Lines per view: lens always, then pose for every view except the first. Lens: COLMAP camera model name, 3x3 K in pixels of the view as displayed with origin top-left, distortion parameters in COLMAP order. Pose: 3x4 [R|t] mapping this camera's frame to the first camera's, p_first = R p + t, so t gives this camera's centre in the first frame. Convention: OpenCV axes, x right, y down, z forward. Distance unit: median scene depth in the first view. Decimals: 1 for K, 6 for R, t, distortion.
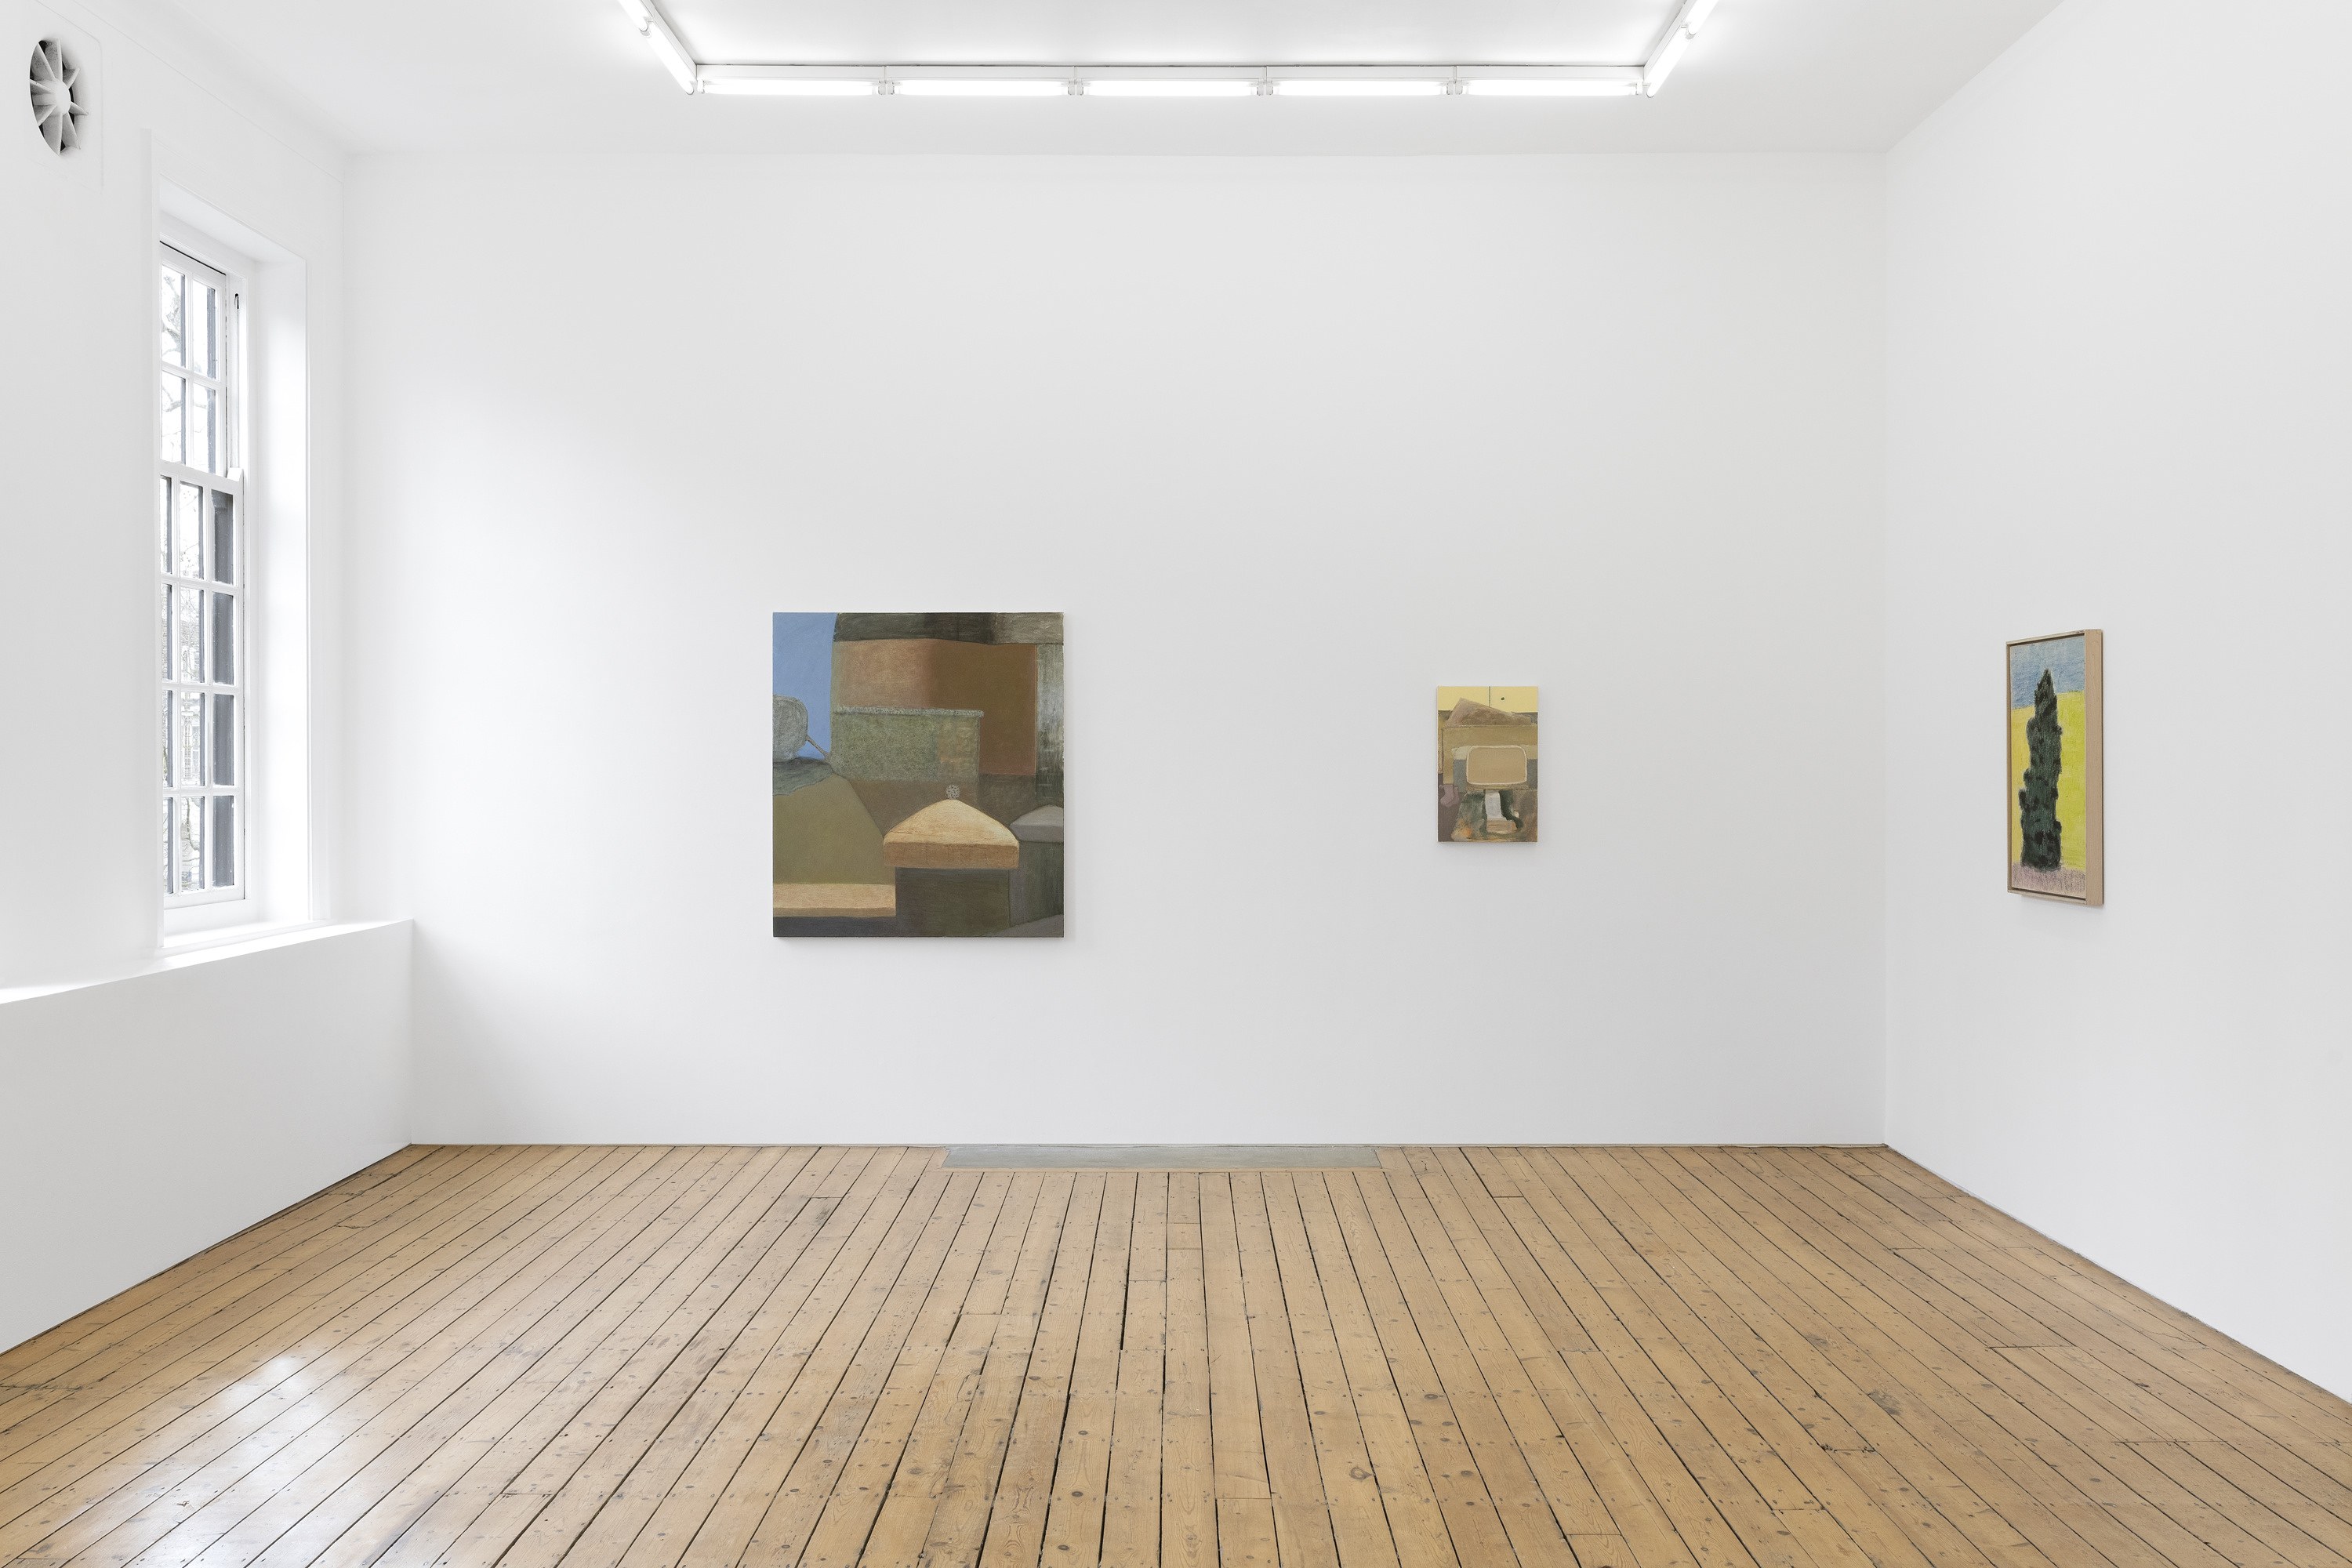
lens RADIAL K [[2260.3, 0, 1152.5], [0, 2260.3, 777.2], [0, 0, 1]] dist [-0.007832, 0.000000]
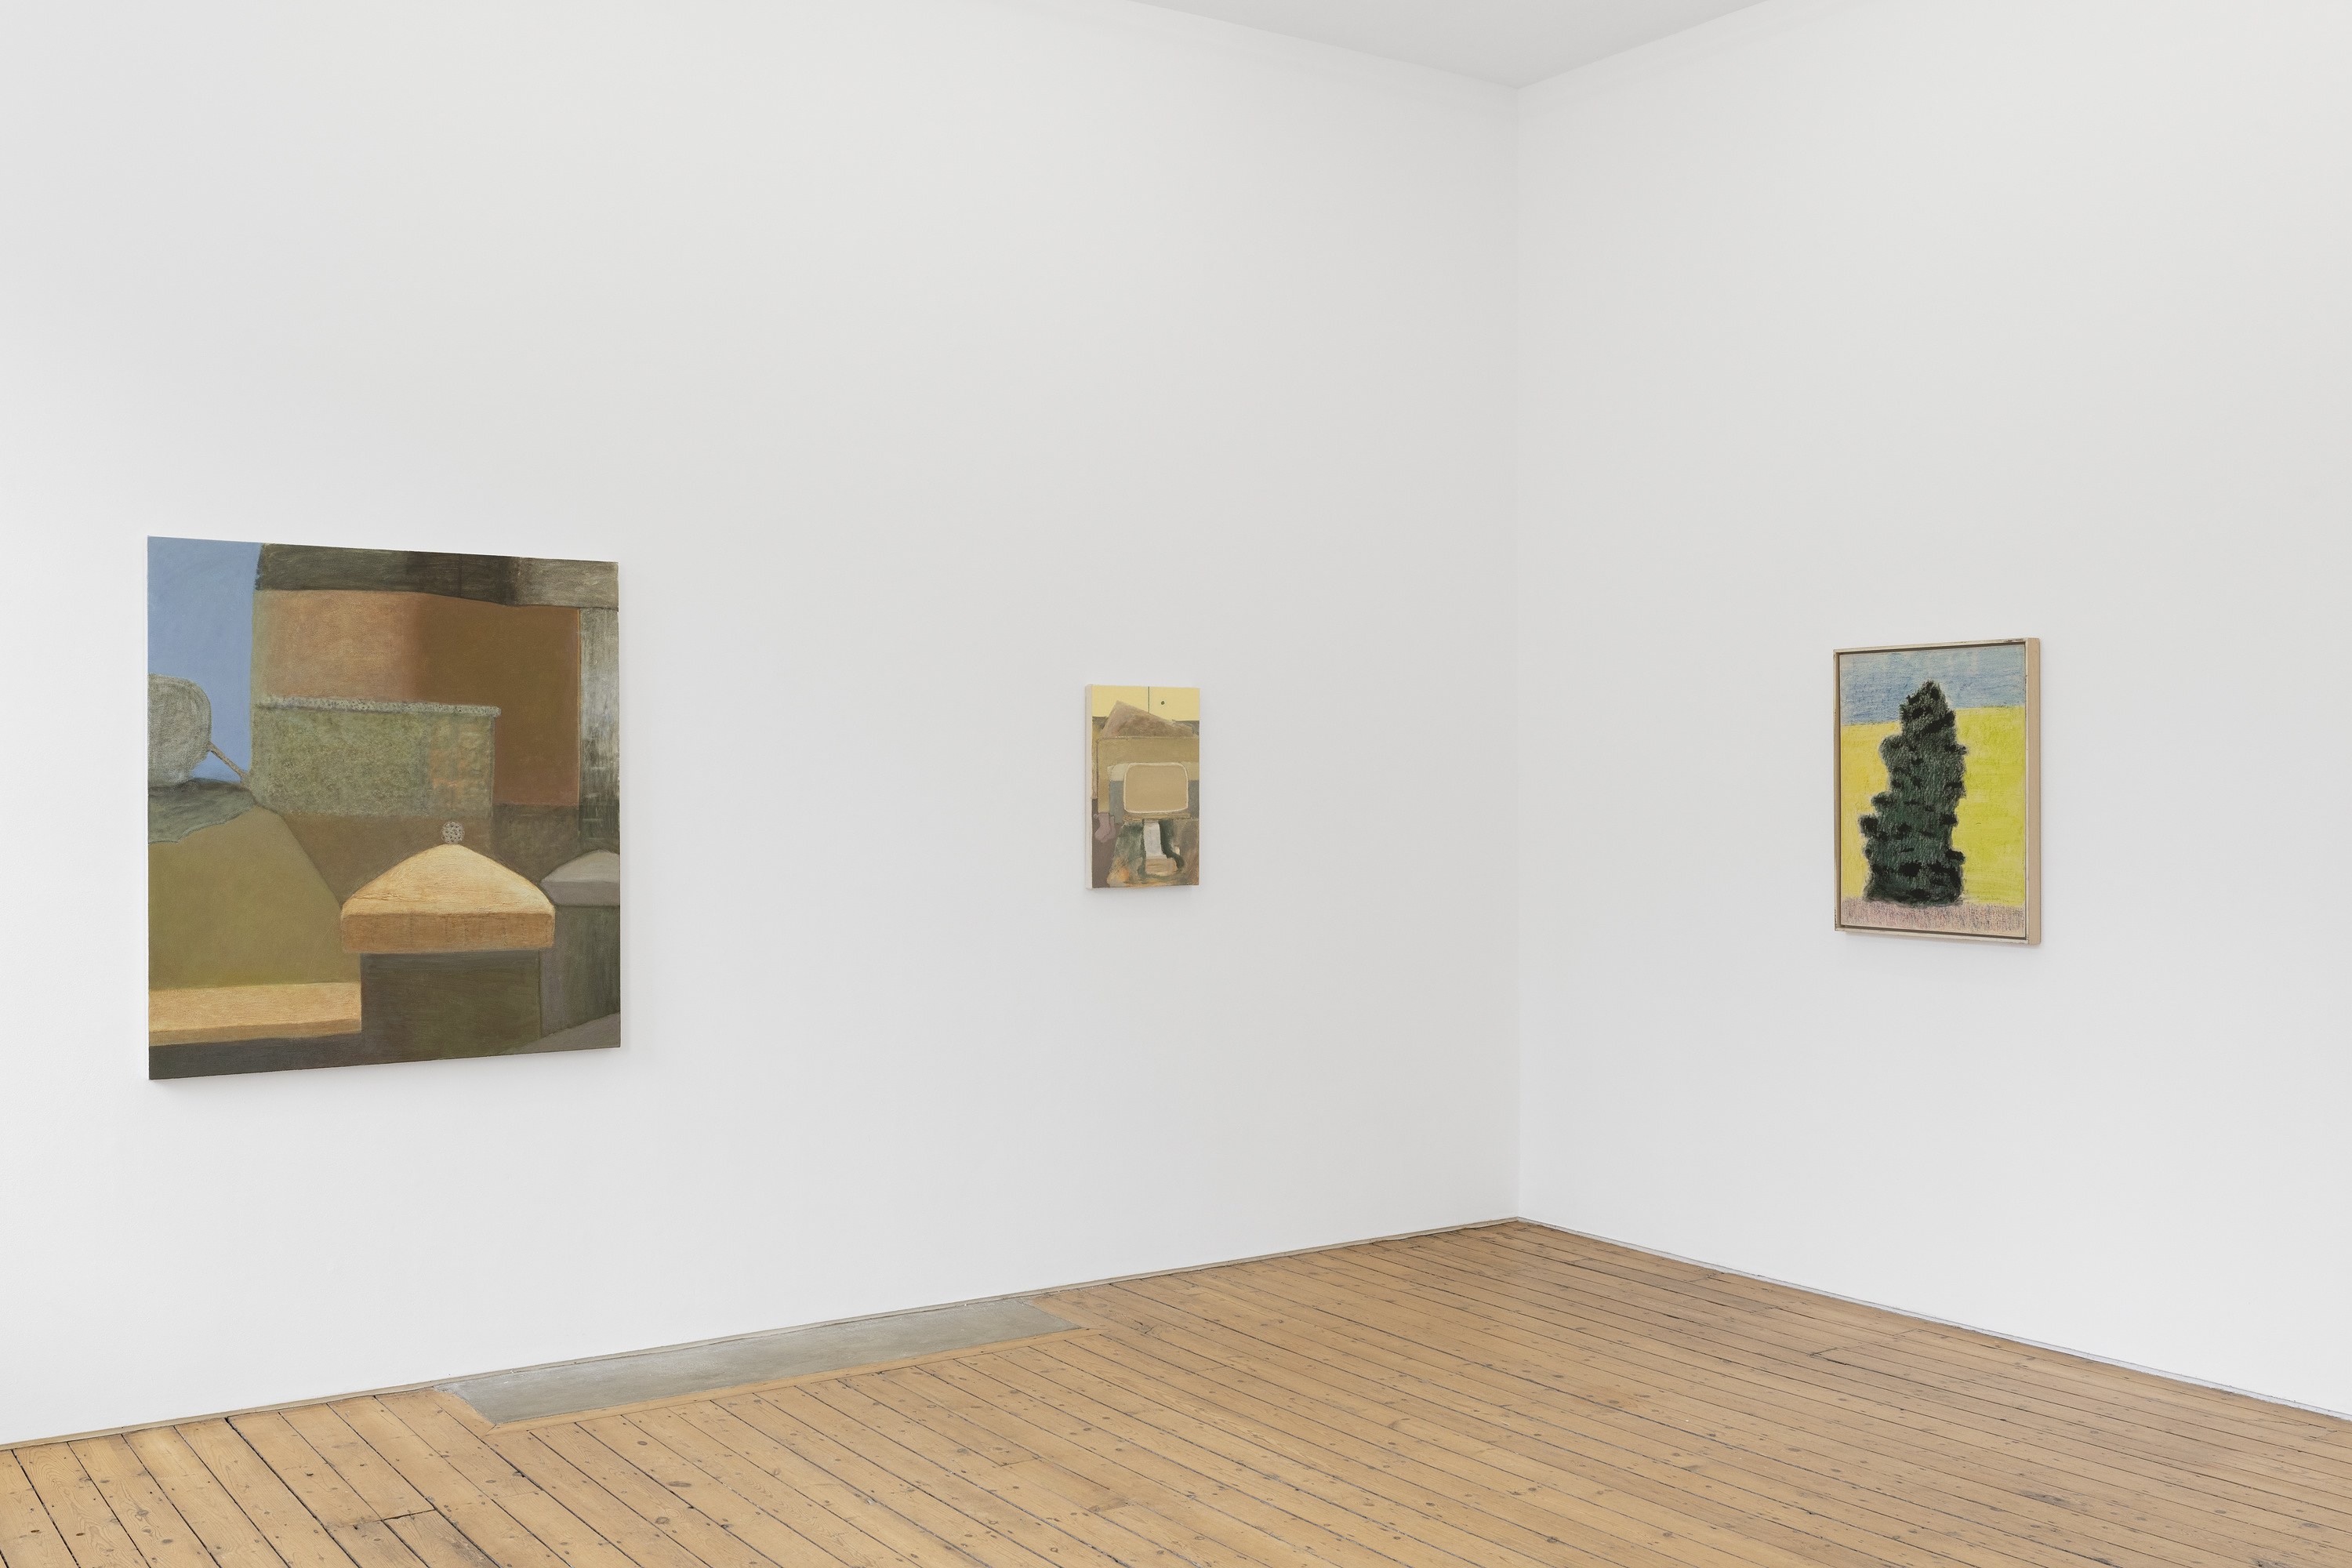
lens RADIAL K [[2260.3, 0, 1218.4], [0, 2260.3, 789.1], [0, 0, 1]] dist [-0.007832, 0.000000]
pose [[0.812134, -0.003956, 0.583457, -0.286325], [0.003697, 0.999992, 0.001634, -0.006091], [-0.583459, 0.000830, 0.812142, 0.352074]]
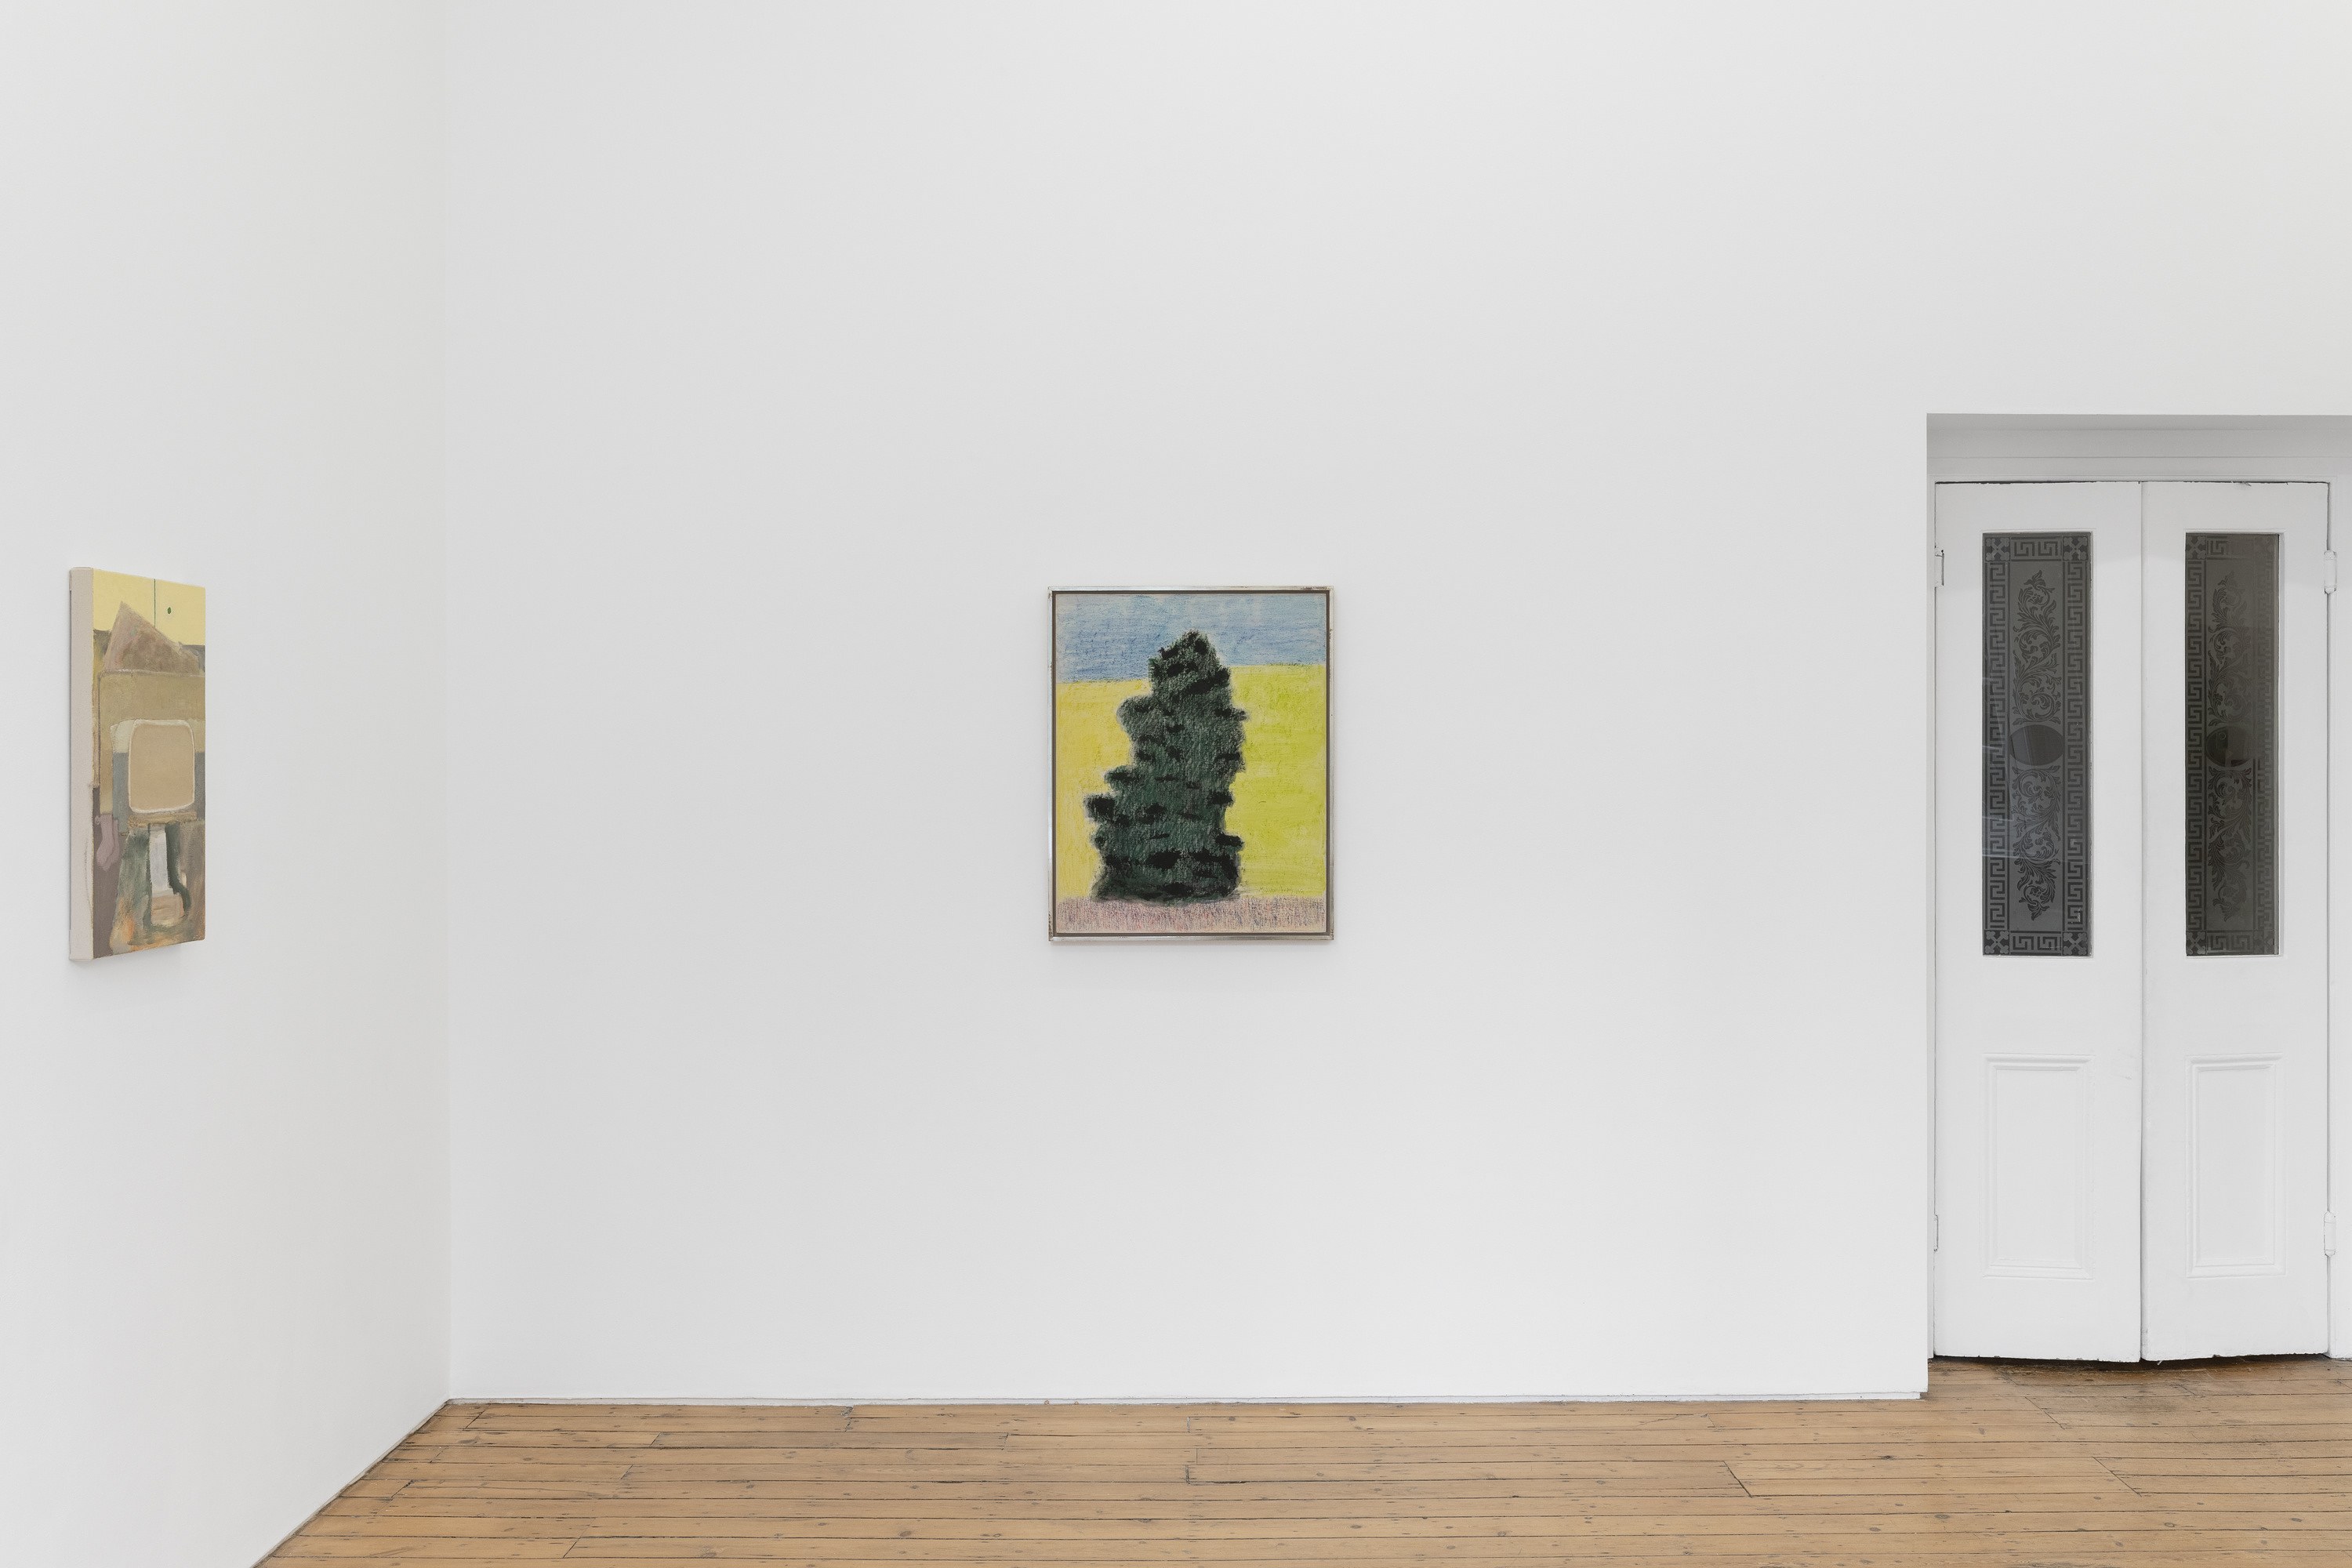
lens RADIAL K [[2260.3, 0, 1275.0], [0, 2260.3, 739.4], [0, 0, 1]] dist [-0.007832, 0.000000]
pose [[-0.038836, 0.006038, 0.999227, -0.279677], [0.006866, 0.999960, -0.005775, -0.006413], [-0.999222, 0.006636, -0.038876, 0.806890]]
